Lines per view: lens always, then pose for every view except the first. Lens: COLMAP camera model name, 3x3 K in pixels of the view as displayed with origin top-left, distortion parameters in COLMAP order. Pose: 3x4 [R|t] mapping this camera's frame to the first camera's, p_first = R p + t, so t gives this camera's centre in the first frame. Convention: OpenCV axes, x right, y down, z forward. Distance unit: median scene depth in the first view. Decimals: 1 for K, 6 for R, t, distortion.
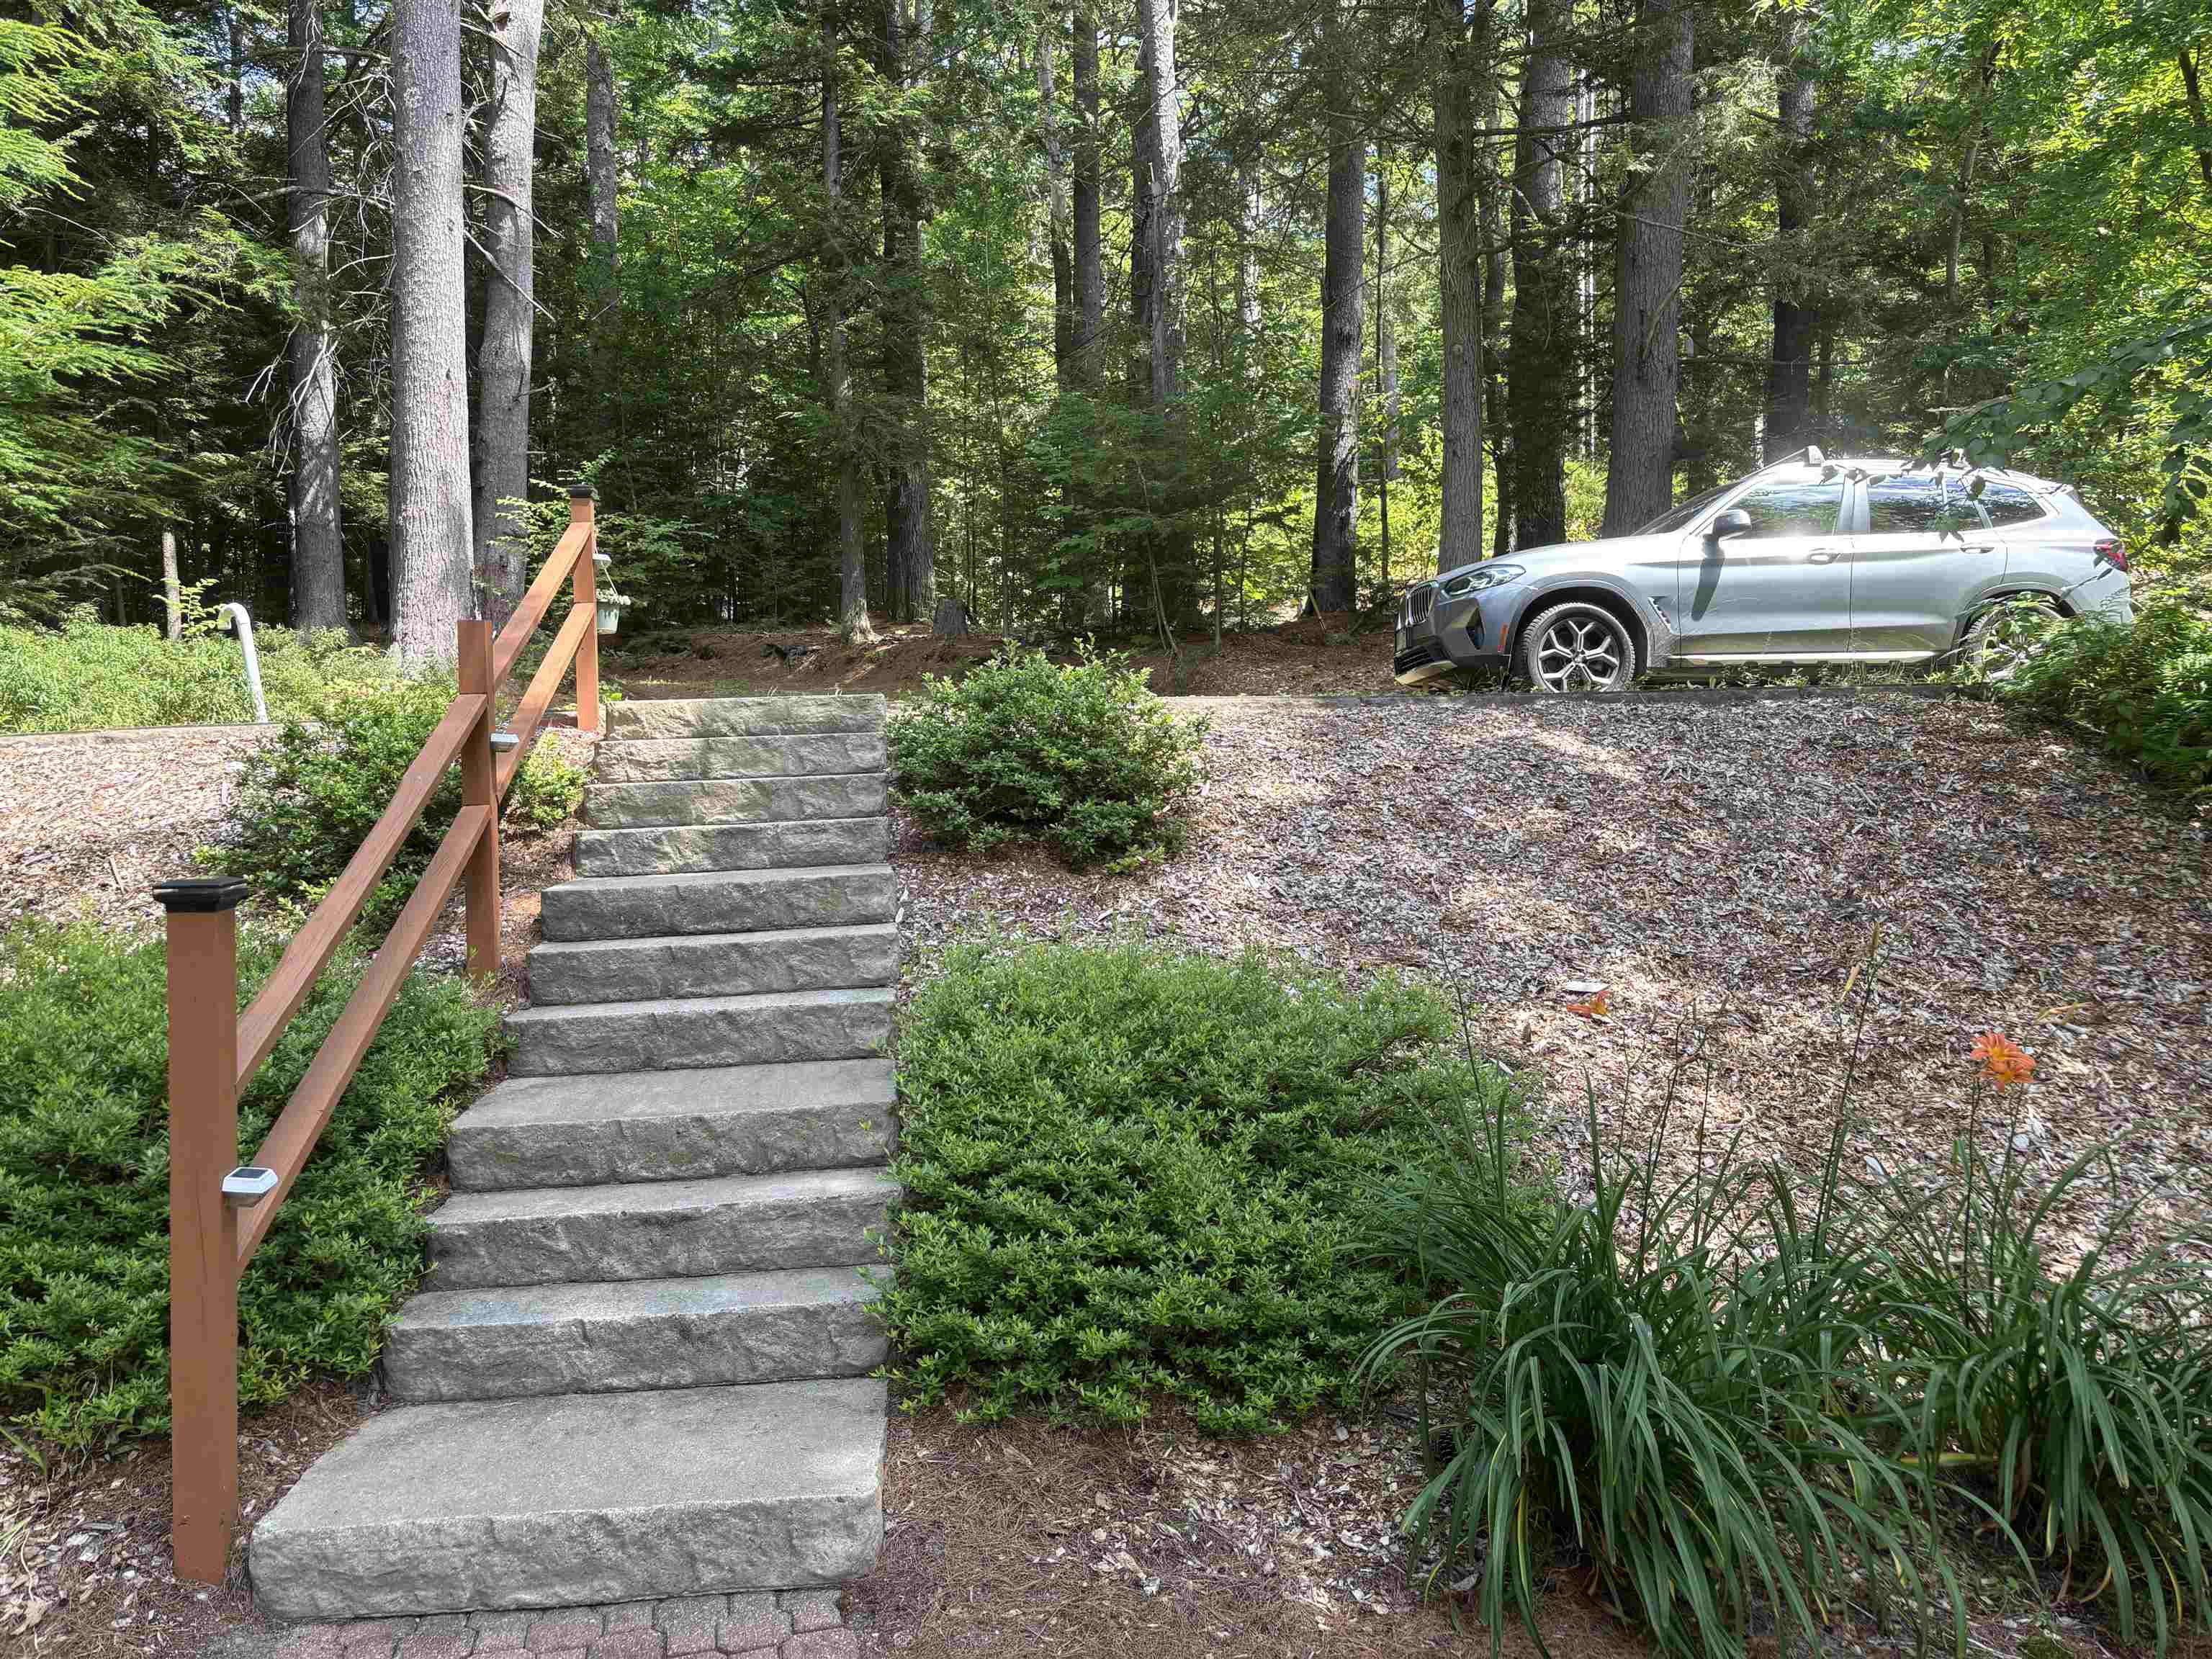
lens RADIAL K [[1670.1, 0, 1096.6], [0, 1670.1, 810.8], [0, 0, 1]] dist [0.050844, -0.005953]
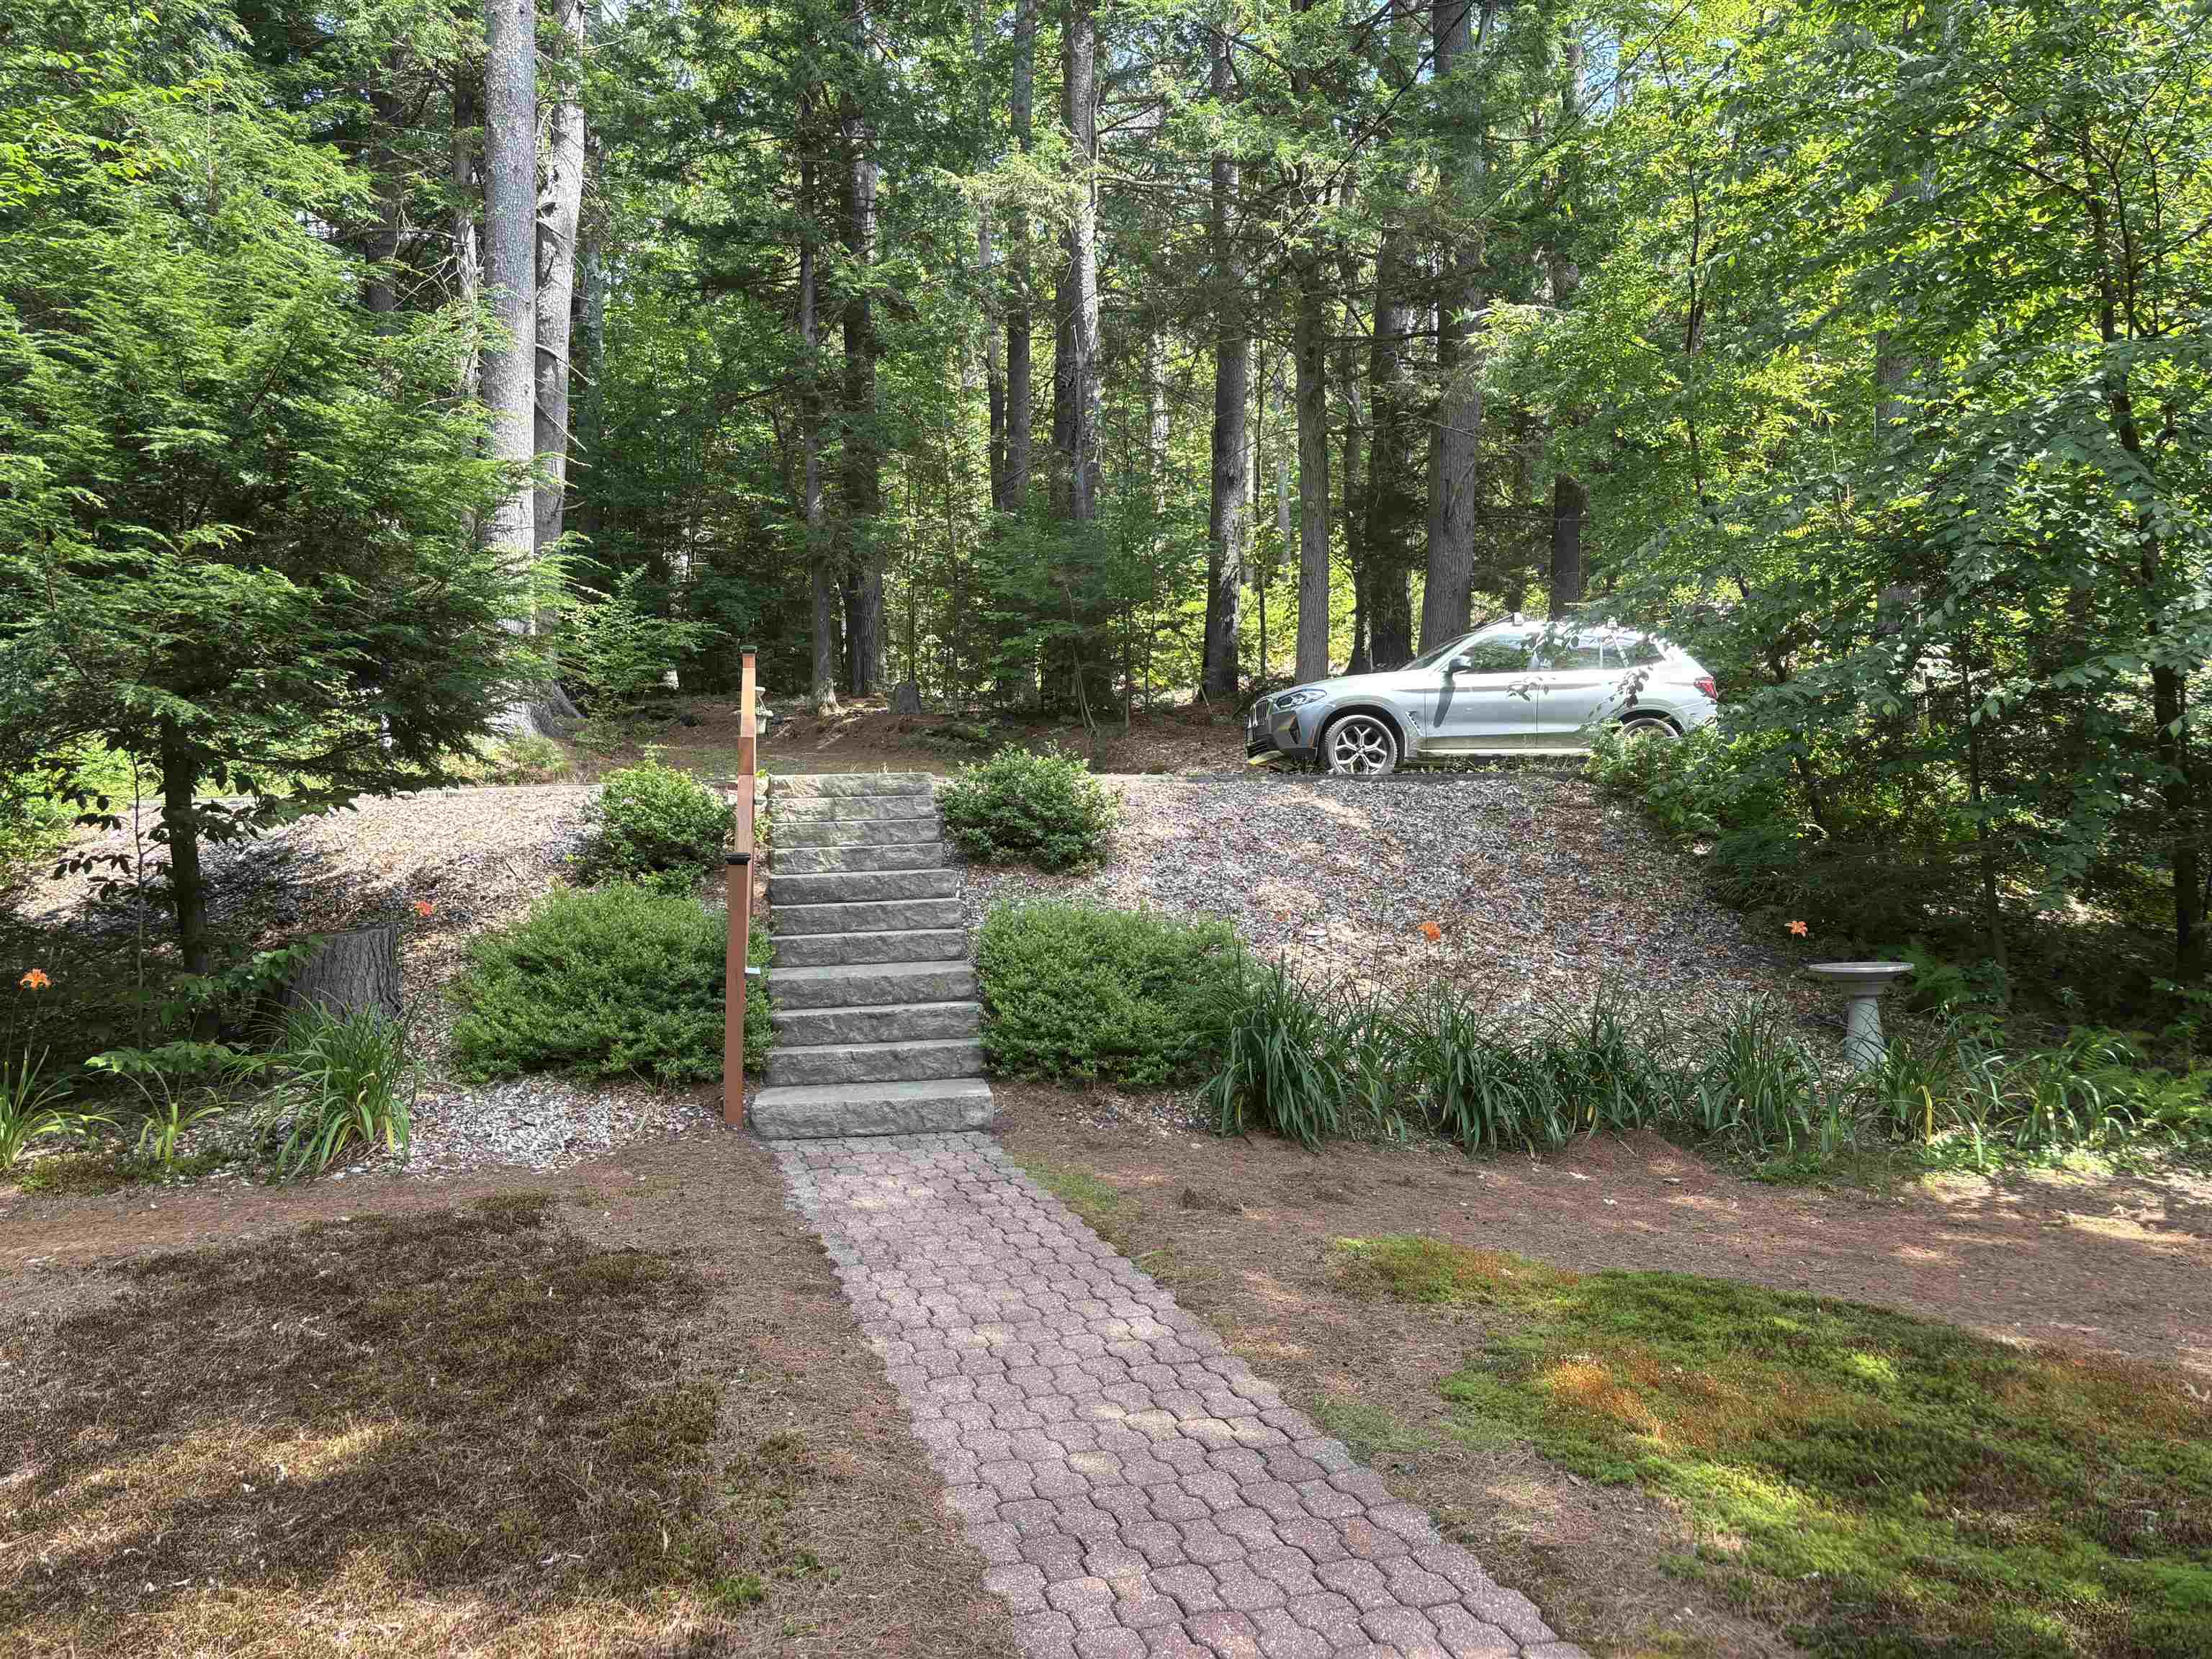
lens RADIAL K [[1670.1, 0, 1109.5], [0, 1670.1, 838.0], [0, 0, 1]] dist [0.050844, -0.005953]
pose [[0.997957, 0.009494, 0.063179, -0.052451], [-0.008350, 0.999797, -0.018349, 0.025758], [-0.063340, 0.017784, 0.997834, -0.691662]]
